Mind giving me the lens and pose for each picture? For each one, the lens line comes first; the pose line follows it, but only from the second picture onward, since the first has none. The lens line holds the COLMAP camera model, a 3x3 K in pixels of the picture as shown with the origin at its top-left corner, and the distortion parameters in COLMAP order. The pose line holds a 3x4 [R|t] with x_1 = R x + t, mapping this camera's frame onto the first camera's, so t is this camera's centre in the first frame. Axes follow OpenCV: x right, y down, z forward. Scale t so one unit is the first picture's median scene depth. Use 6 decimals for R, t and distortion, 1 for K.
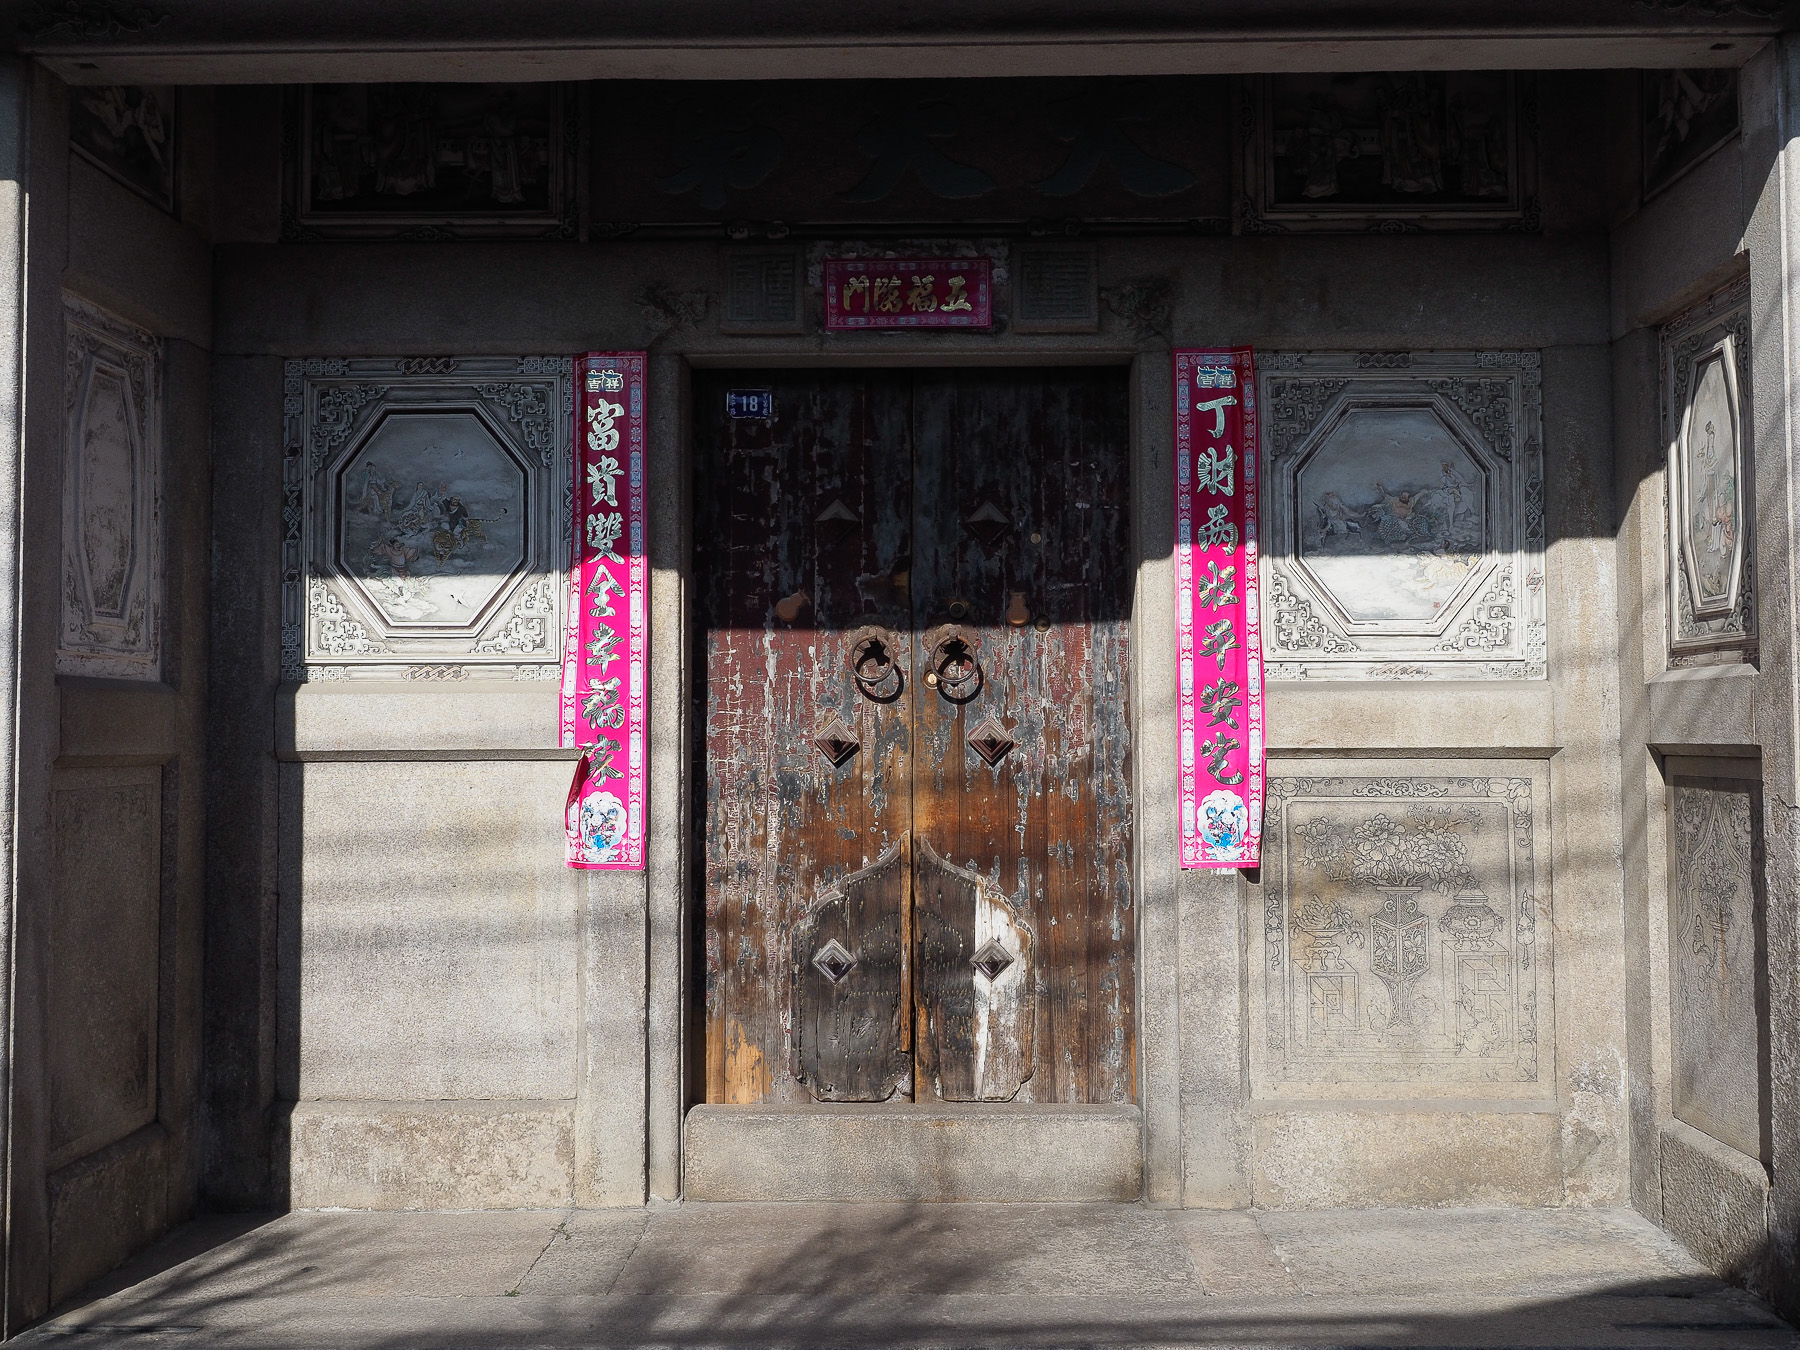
lens RADIAL K [[1657.0, 0, 900.8], [0, 1657.0, 674.7], [0, 0, 1]] dist [-0.004603, 0.000000]
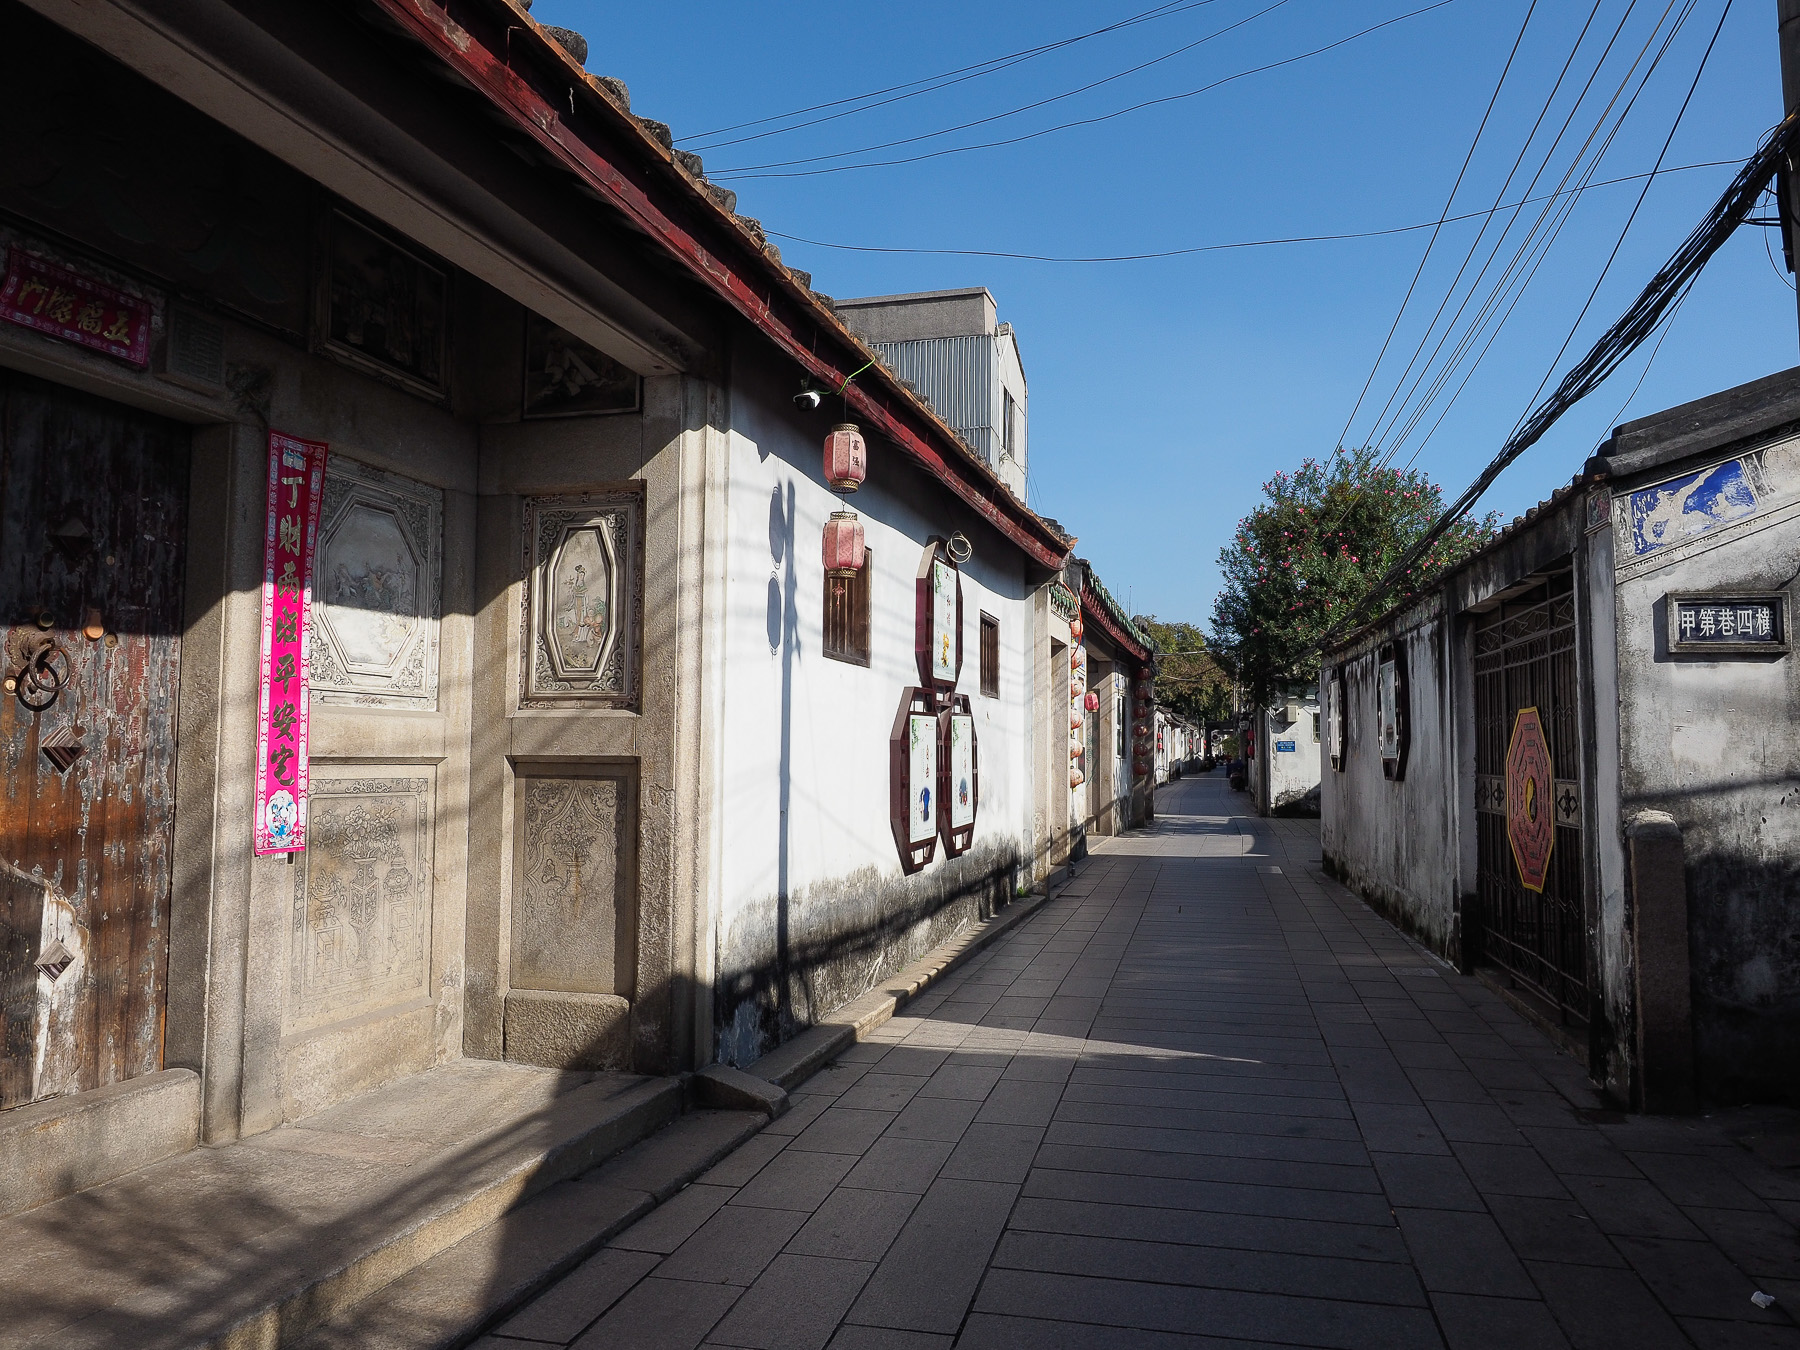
lens RADIAL K [[1284.5, 0, 901.7], [0, 1284.5, 671.6], [0, 0, 1]] dist [0.001048, 0.001376]
pose [[0.265543, 0.069549, 0.961587, -0.605747], [-0.043701, 0.997238, -0.060059, 0.018210], [-0.963108, -0.026074, 0.267849, 0.290327]]
